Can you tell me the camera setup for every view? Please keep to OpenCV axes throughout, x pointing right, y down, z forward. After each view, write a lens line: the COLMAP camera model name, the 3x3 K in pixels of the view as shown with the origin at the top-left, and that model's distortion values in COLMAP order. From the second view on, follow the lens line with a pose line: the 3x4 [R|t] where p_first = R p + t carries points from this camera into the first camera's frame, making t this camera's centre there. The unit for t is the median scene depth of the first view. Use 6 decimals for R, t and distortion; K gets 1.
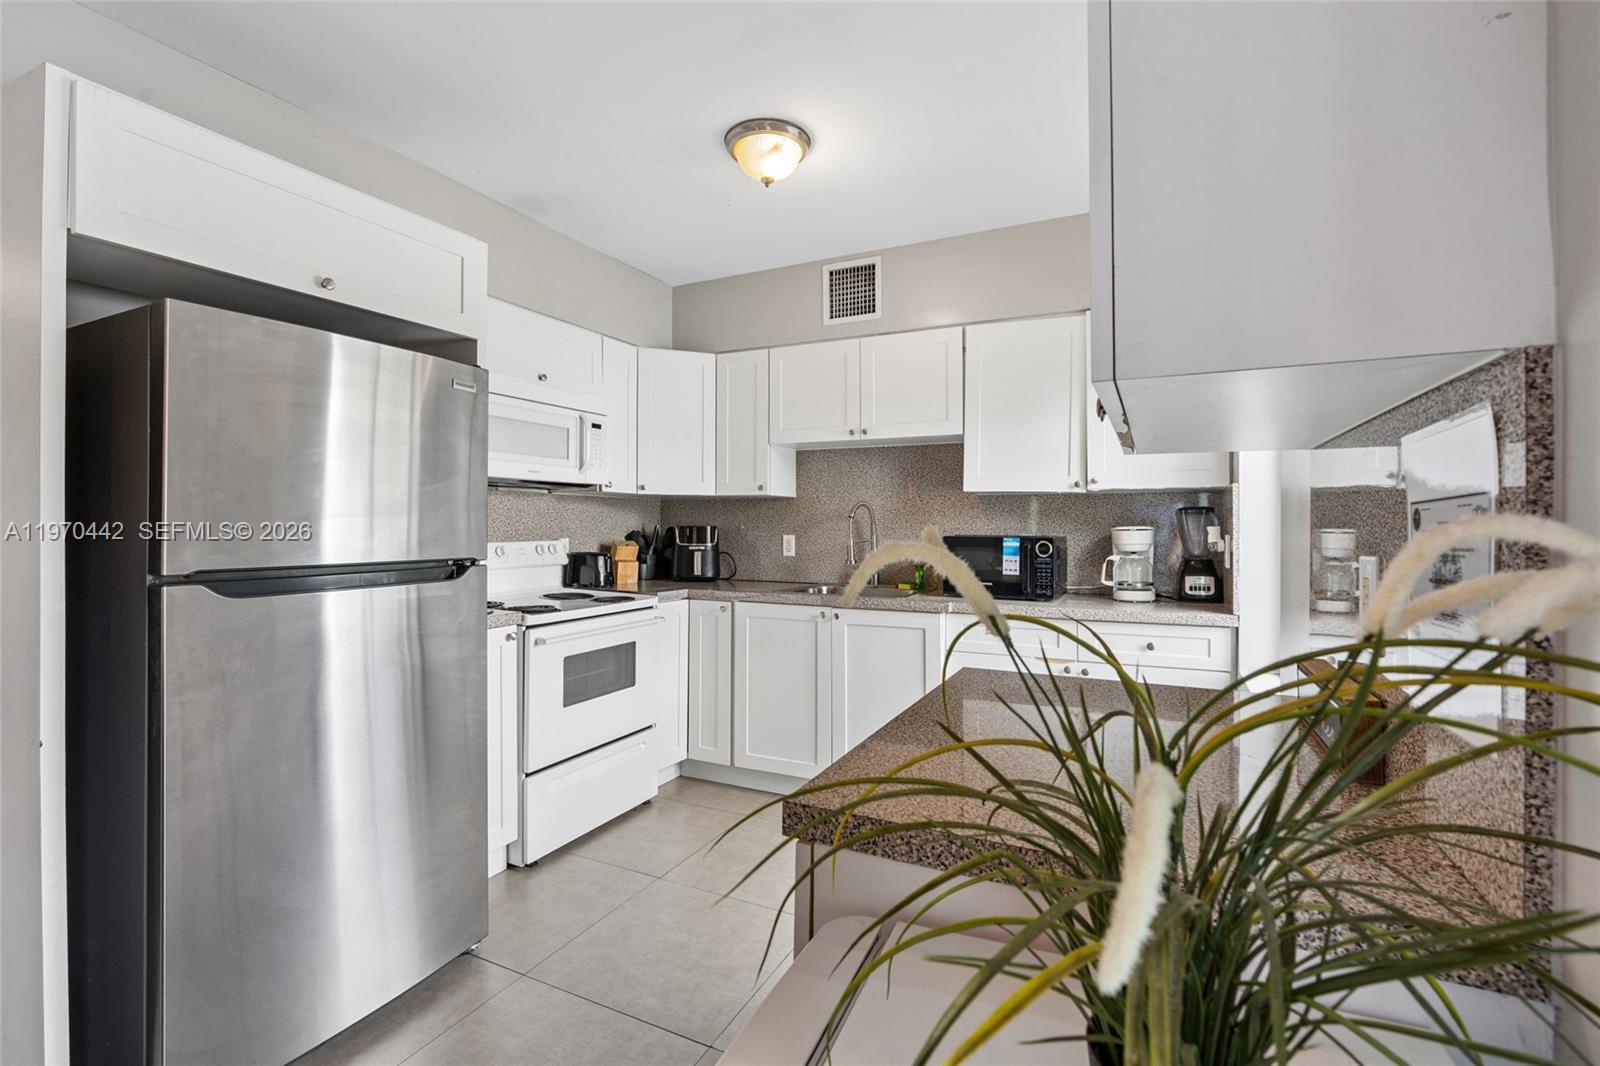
lens RADIAL K [[726.0, 0, 804.1], [0, 726.0, 521.8], [0, 0, 1]] dist [-0.004690, -0.000561]
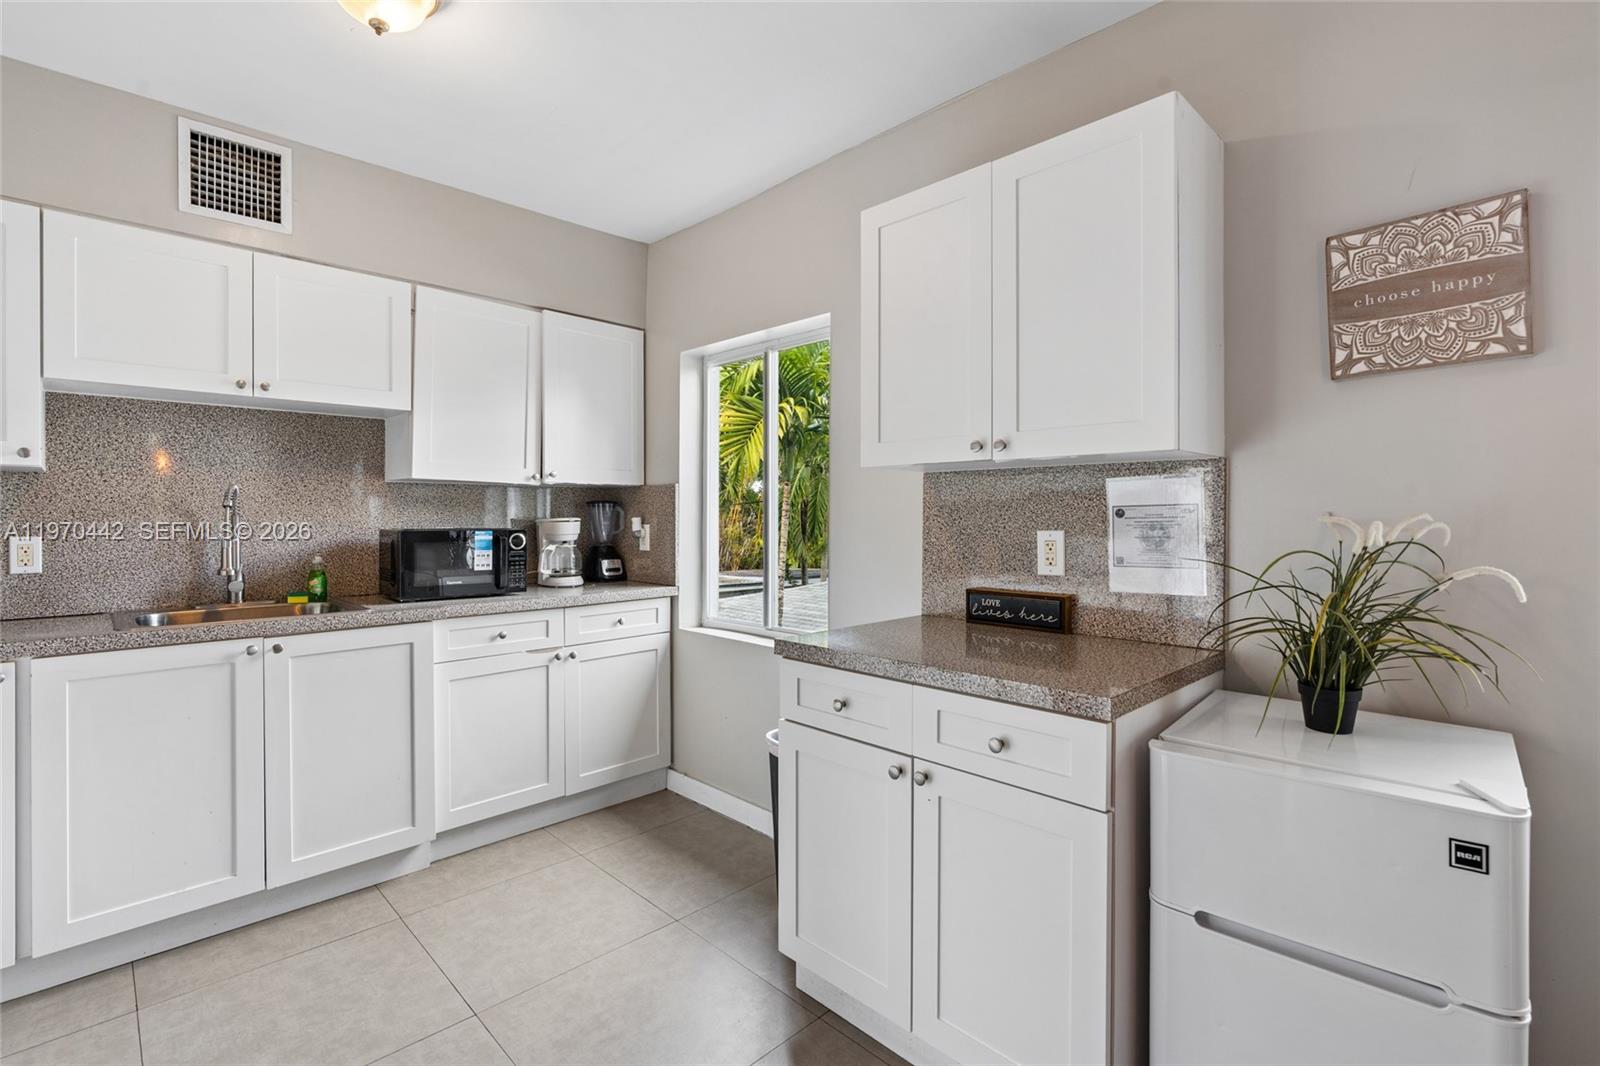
lens RADIAL K [[726.0, 0, 801.5], [0, 726.0, 525.8], [0, 0, 1]] dist [-0.004690, -0.000561]
pose [[0.349344, -0.018121, 0.936819, -0.430255], [-0.002902, 0.999787, 0.020421, -0.004594], [-0.936990, -0.009852, 0.349217, 0.279534]]
